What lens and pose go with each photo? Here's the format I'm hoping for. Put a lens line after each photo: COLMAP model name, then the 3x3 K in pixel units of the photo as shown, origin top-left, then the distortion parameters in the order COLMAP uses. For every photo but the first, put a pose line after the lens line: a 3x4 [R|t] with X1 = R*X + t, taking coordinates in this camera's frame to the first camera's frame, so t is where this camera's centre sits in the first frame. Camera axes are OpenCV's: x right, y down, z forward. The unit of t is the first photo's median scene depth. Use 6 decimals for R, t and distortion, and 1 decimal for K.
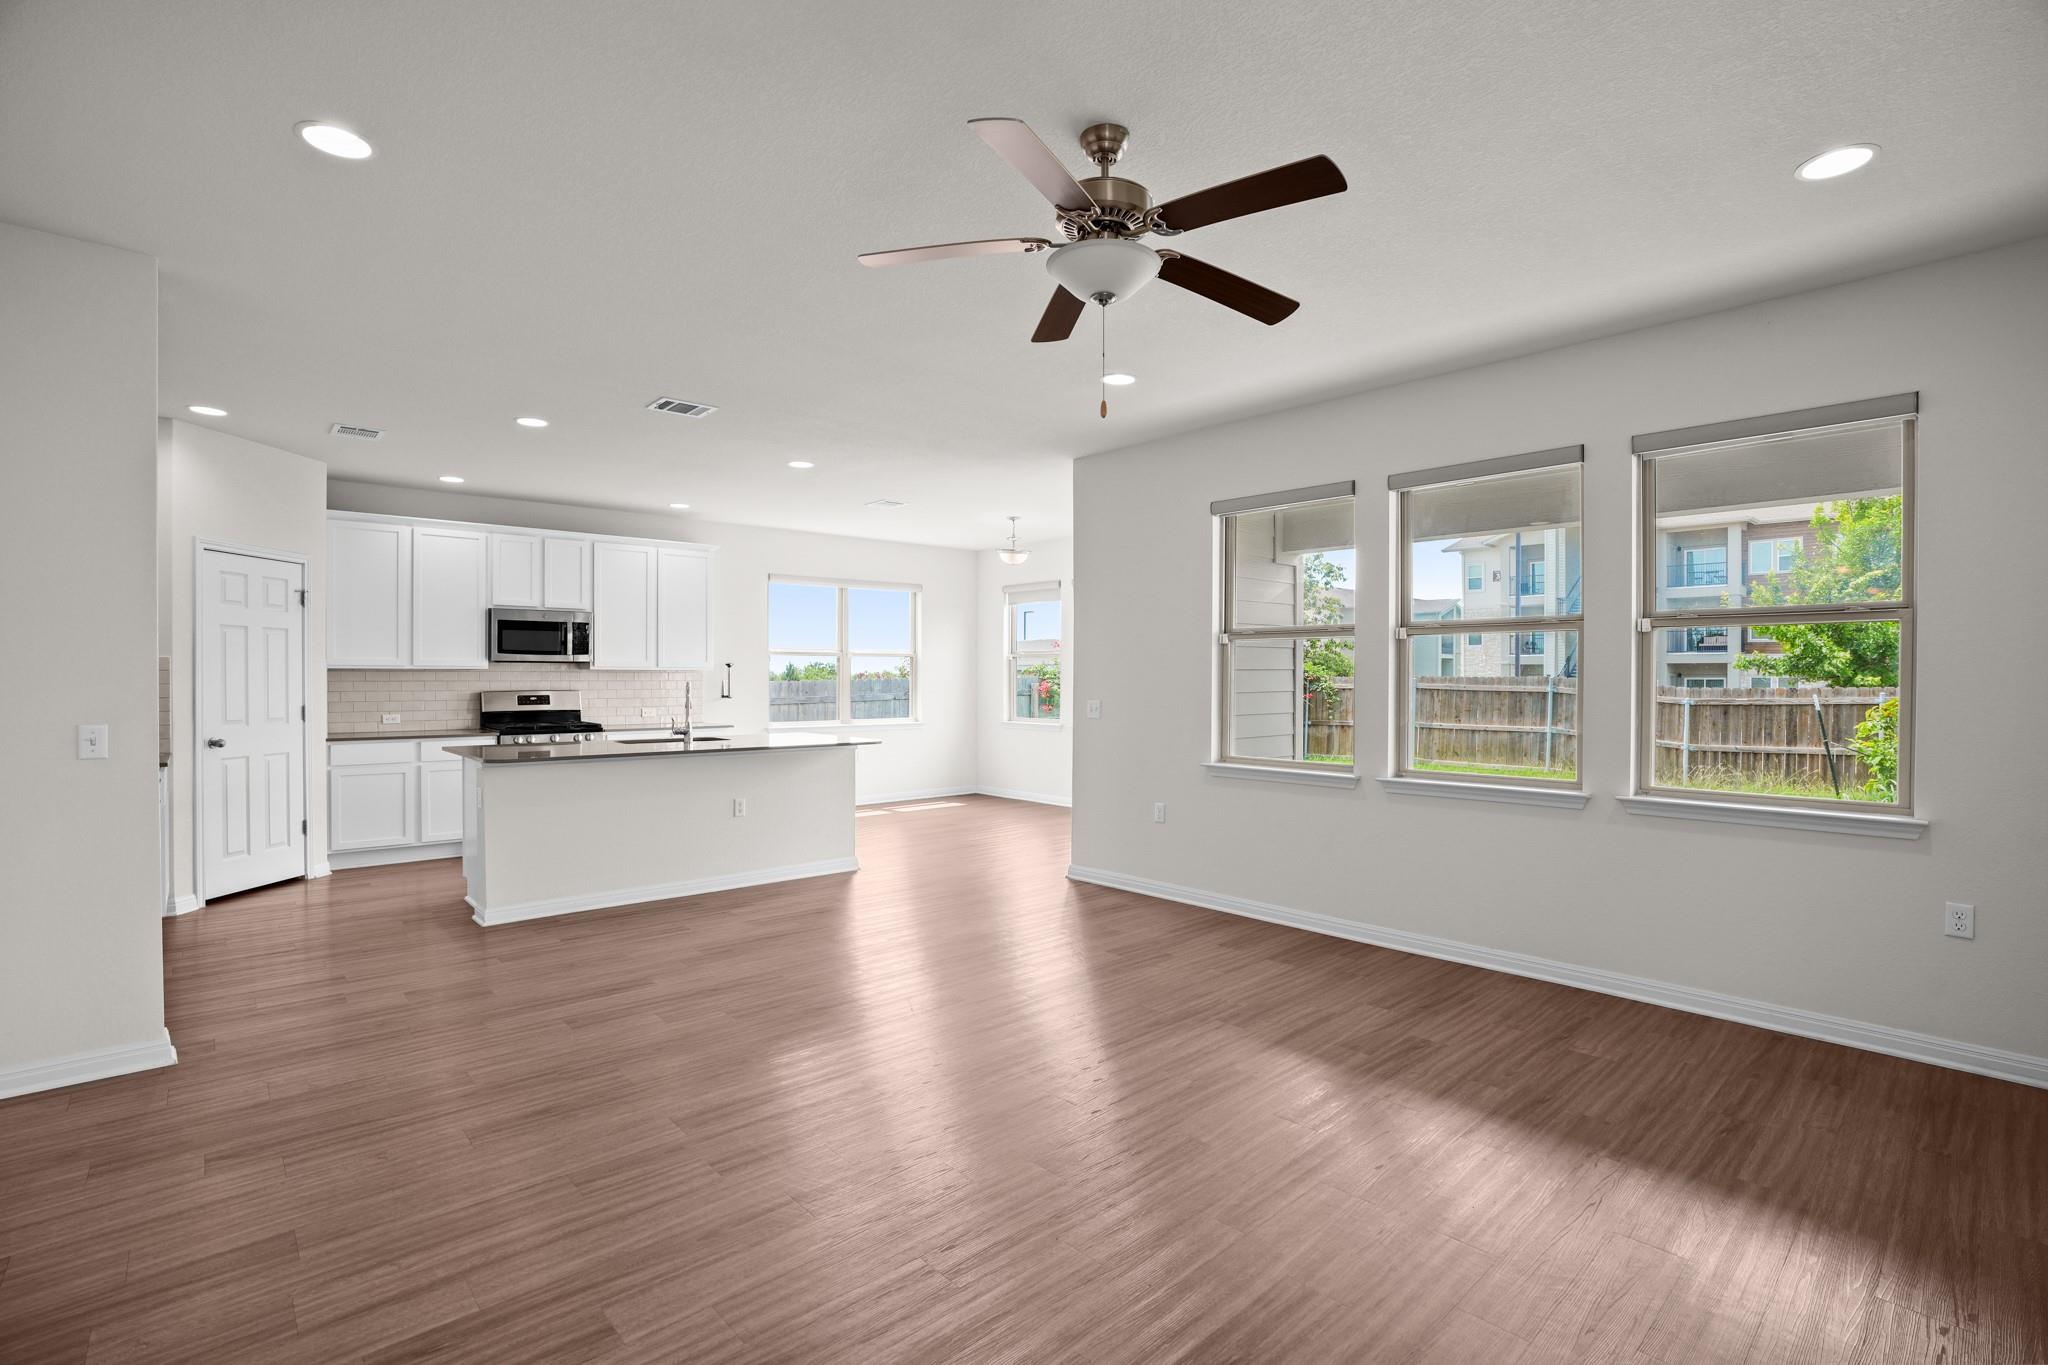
lens RADIAL K [[948.5, 0, 1021.1], [0, 948.5, 691.4], [0, 0, 1]] dist [-0.069106, 0.024090]
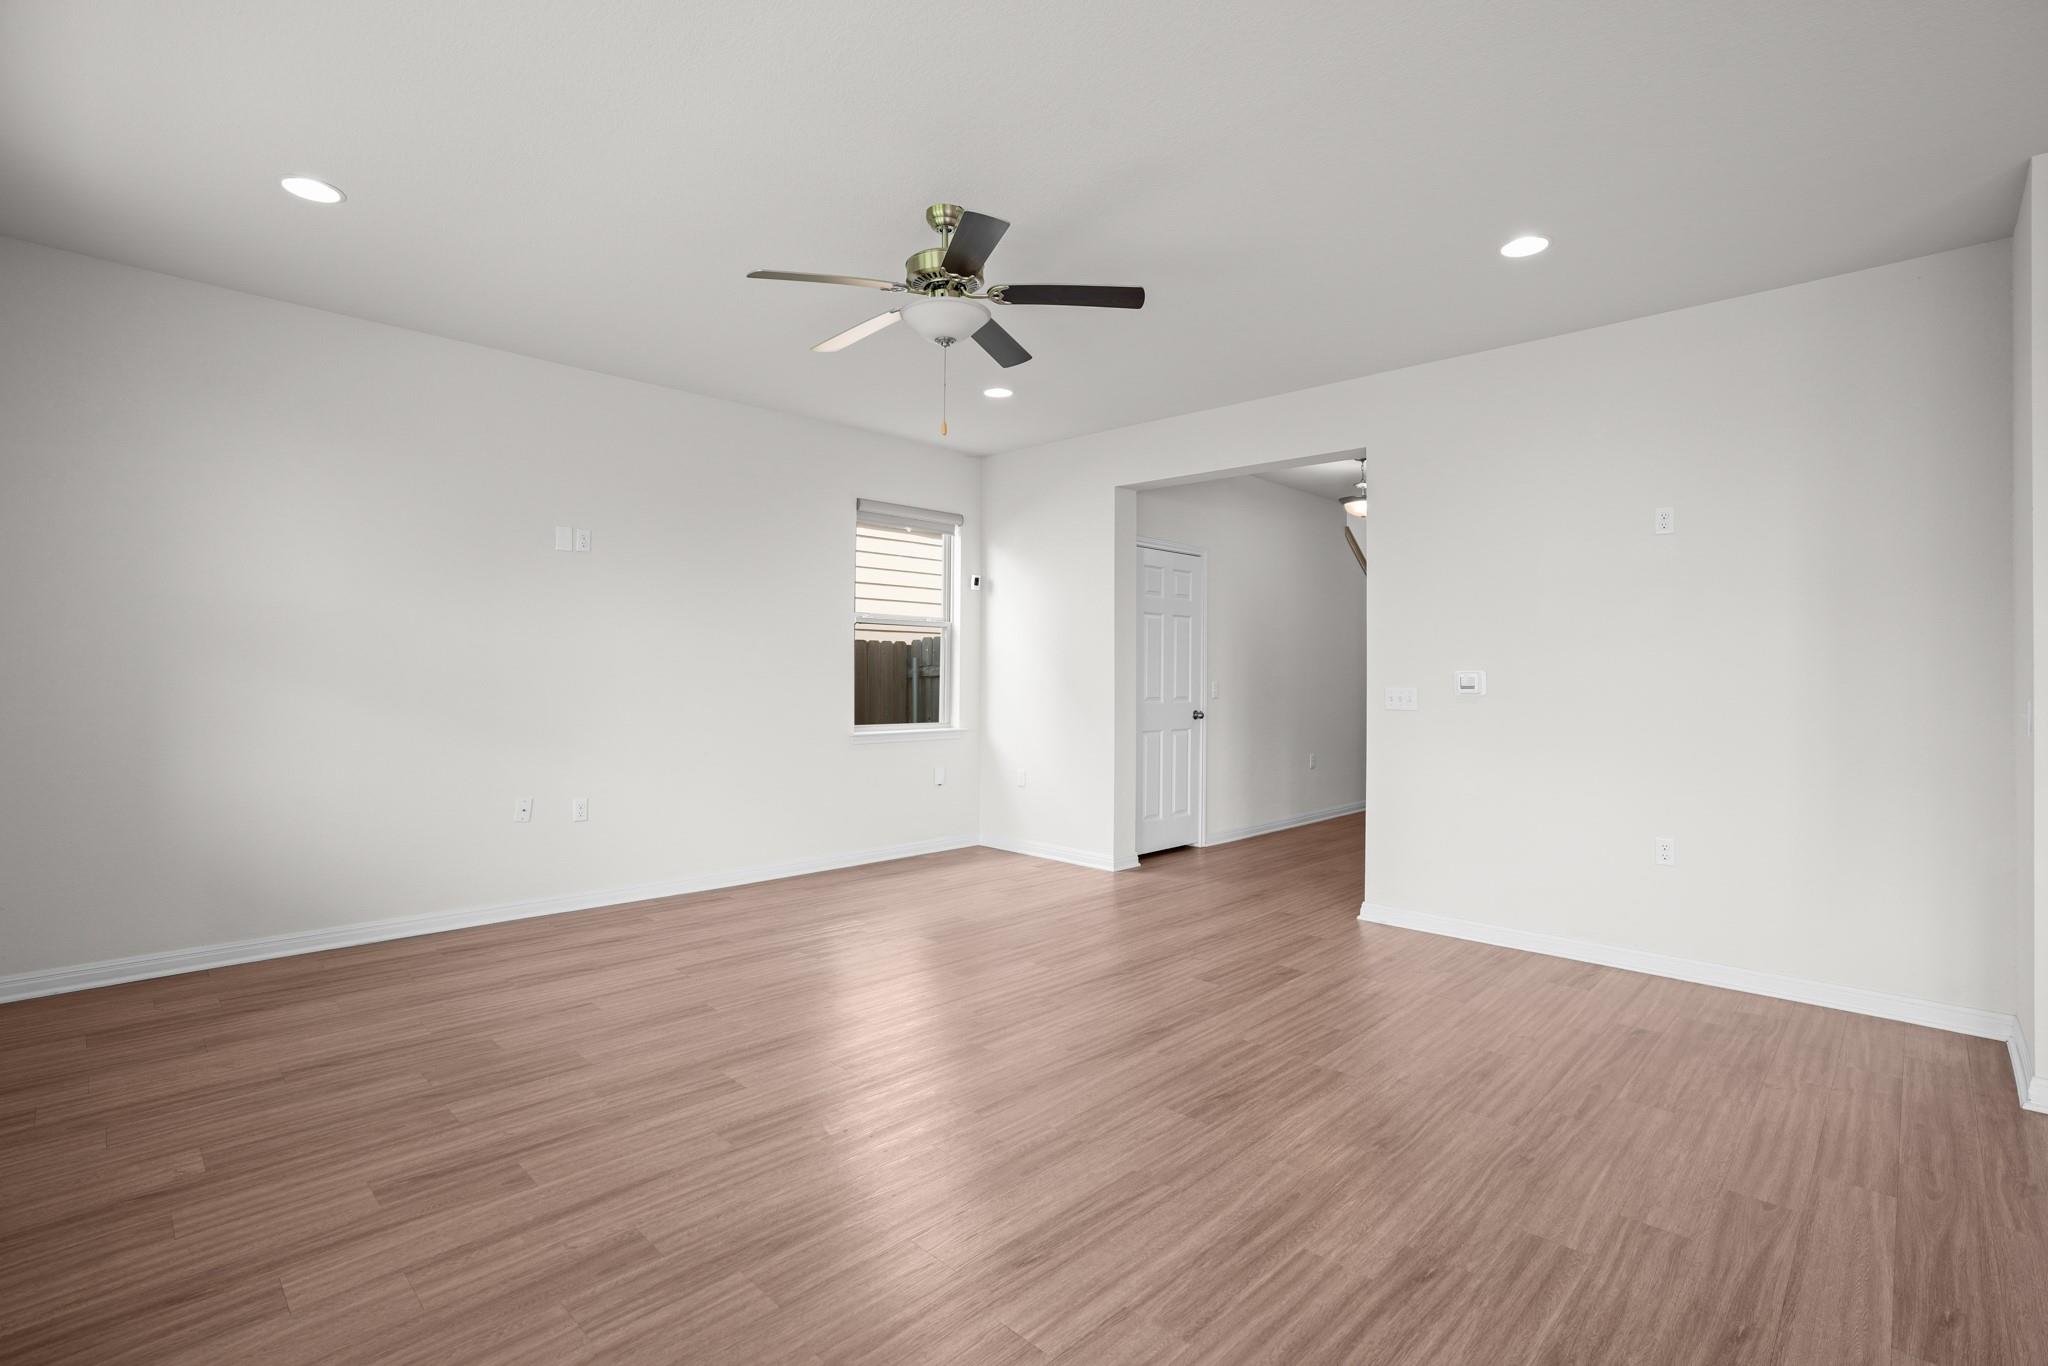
lens RADIAL K [[940.2, 0, 1030.2], [0, 940.2, 684.1], [0, 0, 1]] dist [-0.049954, 0.016172]
pose [[-0.997287, -0.008197, -0.073157, 0.024675], [-0.009776, 0.999726, 0.021255, 0.007030], [0.072963, 0.021913, -0.997094, 0.941759]]
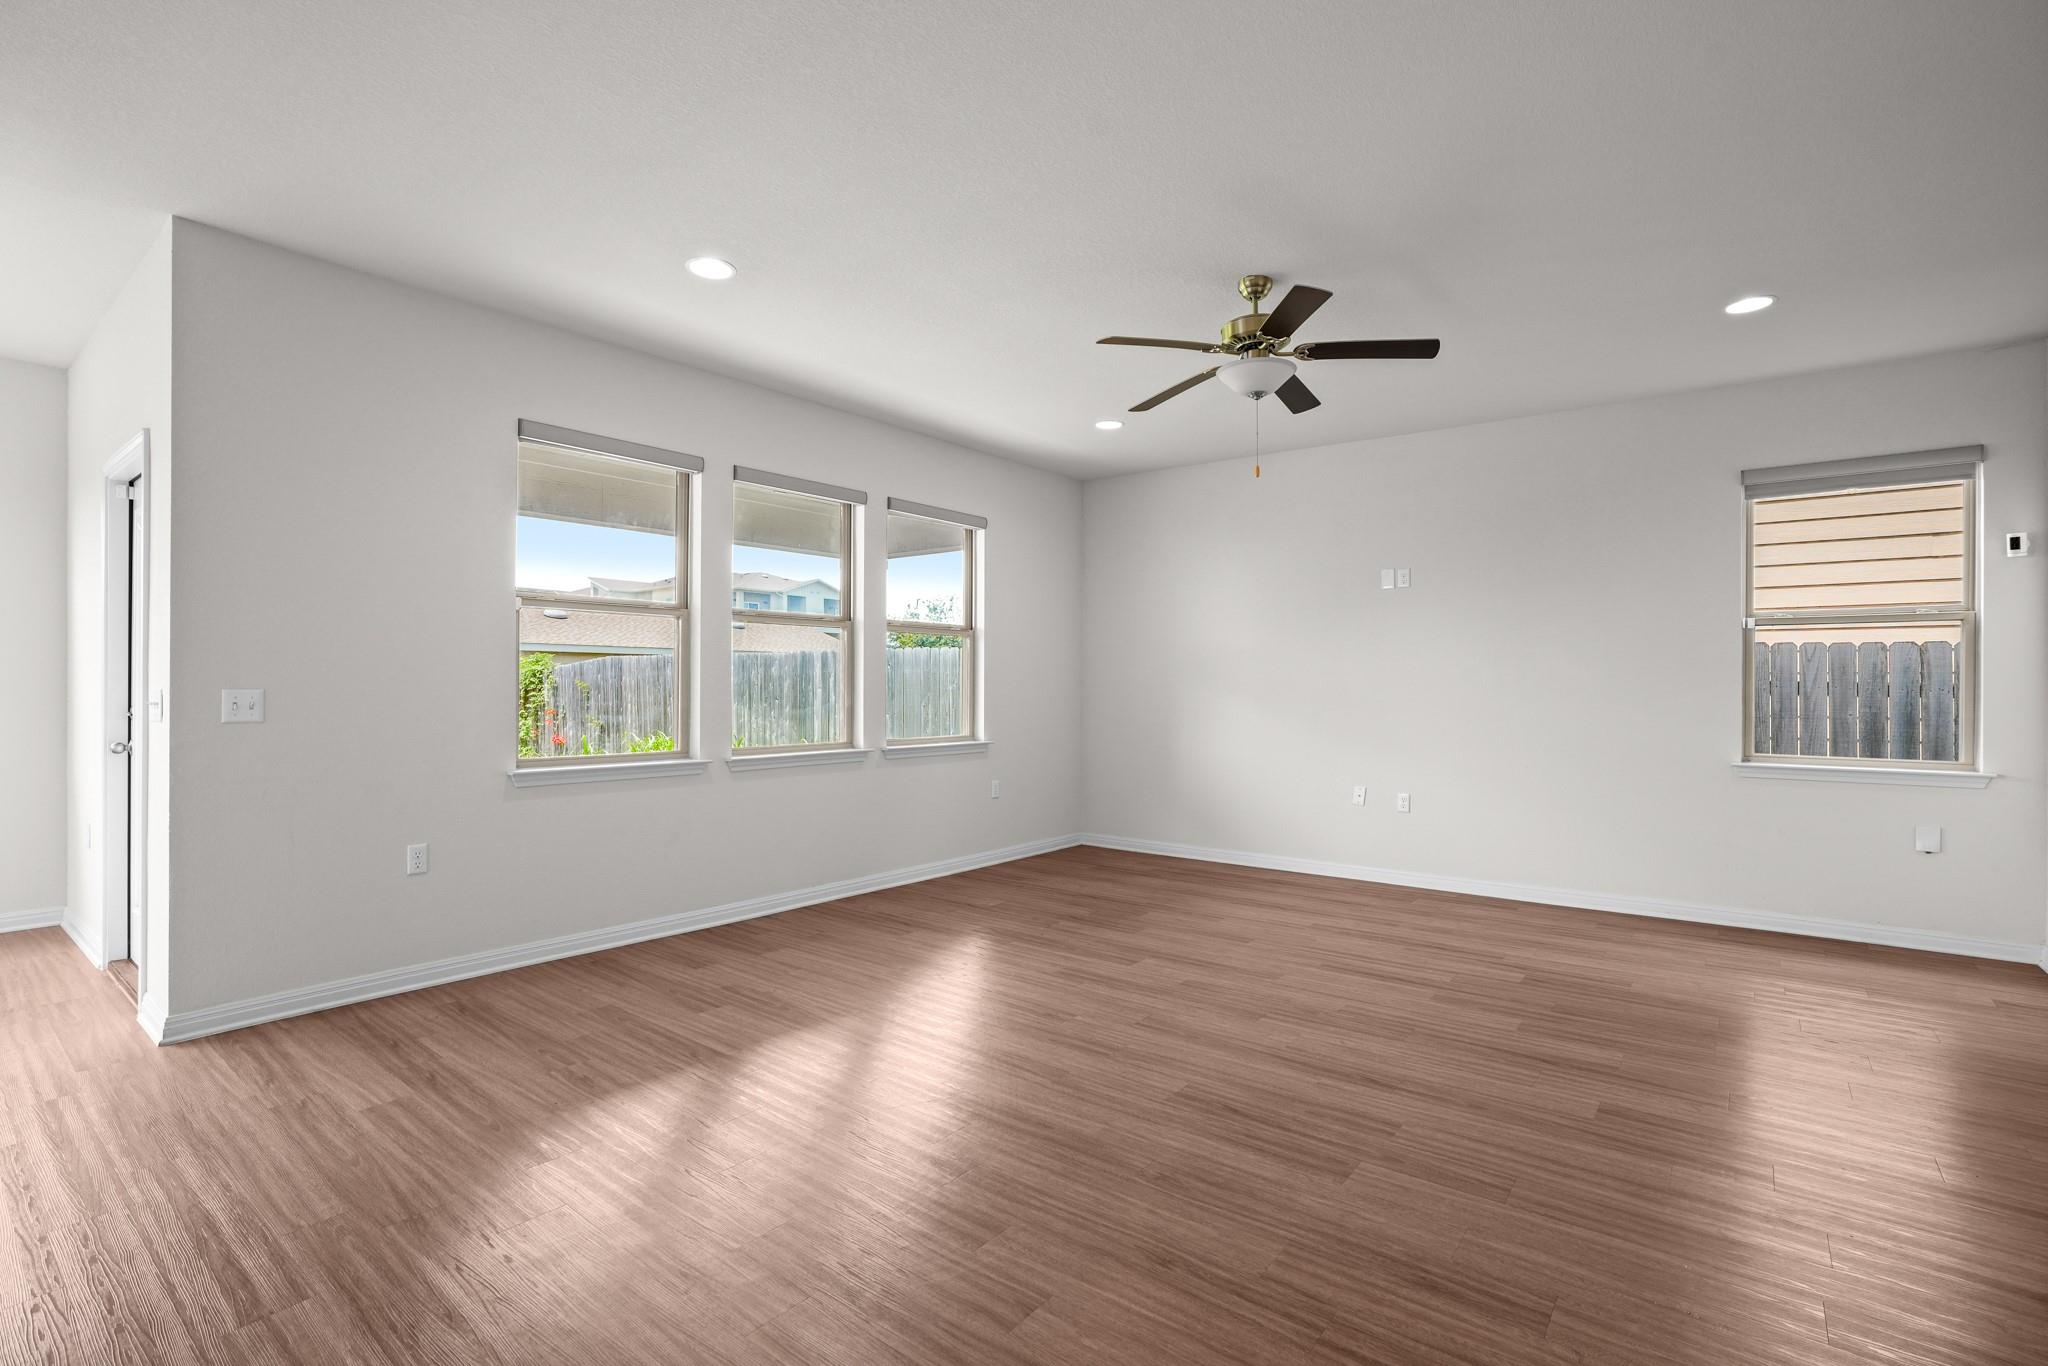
lens RADIAL K [[948.5, 0, 1021.1], [0, 948.5, 691.9], [0, 0, 1]] dist [-0.069106, 0.024090]
pose [[-0.168792, -0.004546, 0.985641, -0.535887], [0.009885, 0.999931, 0.006305, 0.012000], [-0.985602, 0.010807, -0.168736, 0.671054]]
